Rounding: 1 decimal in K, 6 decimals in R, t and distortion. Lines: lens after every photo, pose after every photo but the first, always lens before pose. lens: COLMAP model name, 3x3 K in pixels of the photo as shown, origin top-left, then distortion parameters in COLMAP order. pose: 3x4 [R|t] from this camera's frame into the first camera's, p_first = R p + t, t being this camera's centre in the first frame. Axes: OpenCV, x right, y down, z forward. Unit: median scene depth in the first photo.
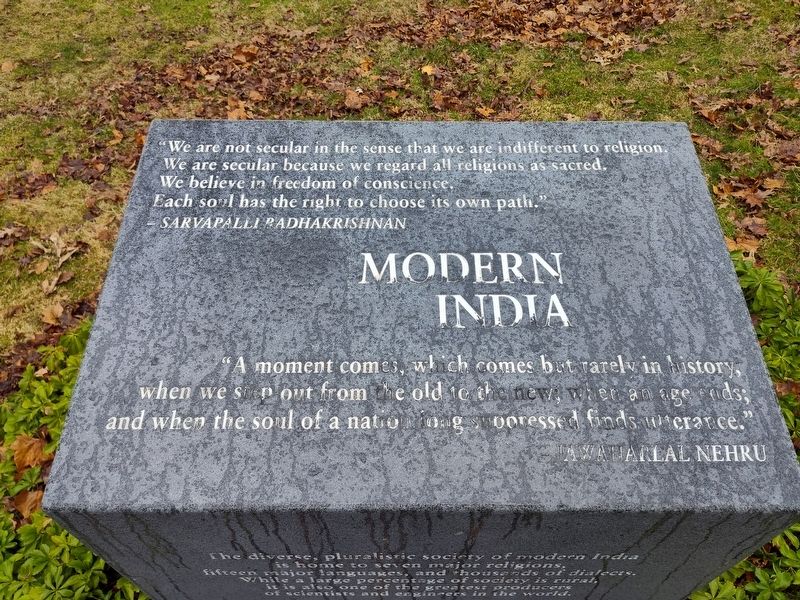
lens RADIAL K [[559.2, 0, 404.1], [0, 559.2, 297.9], [0, 0, 1]] dist [0.045397, -0.035819]
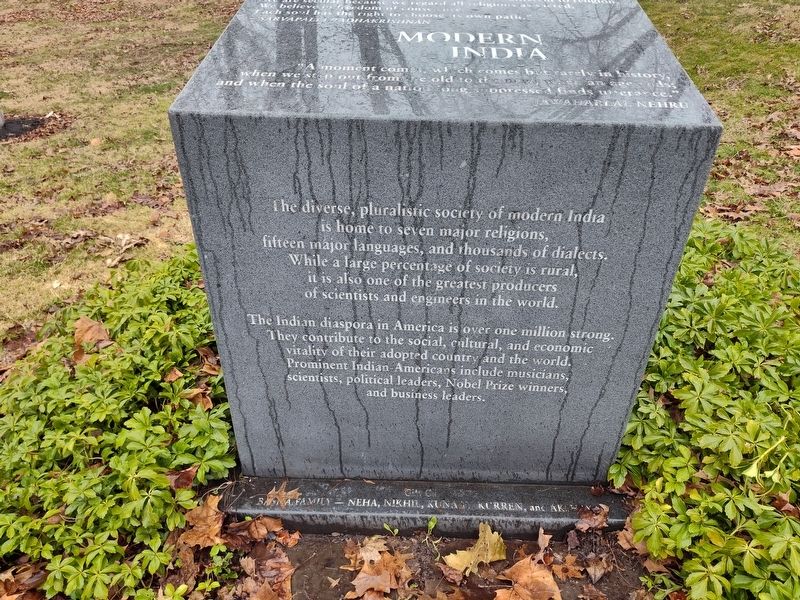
lens RADIAL K [[559.2, 0, 404.0], [0, 559.2, 288.0], [0, 0, 1]] dist [0.045397, -0.035819]
pose [[0.998638, 0.035313, -0.038395, 0.015573], [-0.044590, 0.959845, -0.276966, 0.932826], [0.027073, 0.278301, 0.960112, -0.179898]]
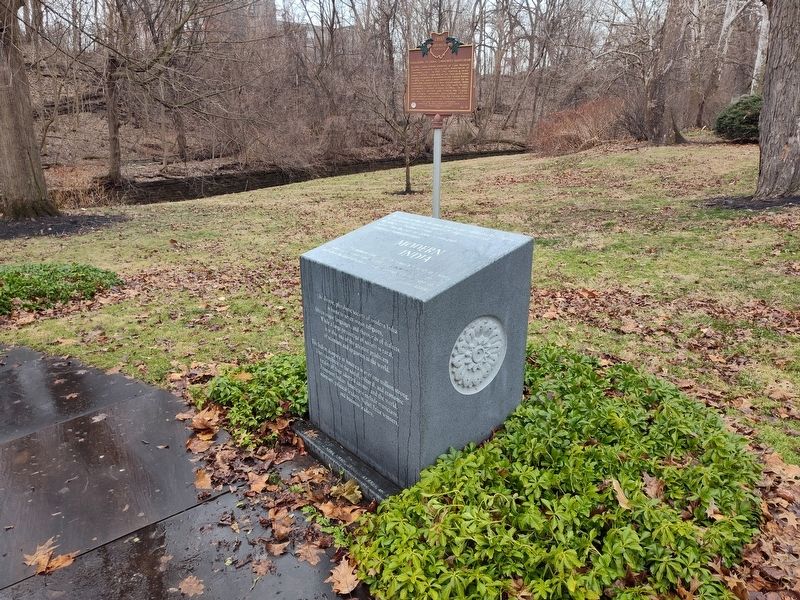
lens RADIAL K [[559.2, 0, 402.6], [0, 559.2, 296.8], [0, 0, 1]] dist [0.045397, -0.035819]
pose [[0.625323, 0.230558, -0.745529, 2.336165], [-0.574041, 0.783074, -0.239316, 0.920172], [0.528629, 0.577614, 0.622024, -0.766622]]
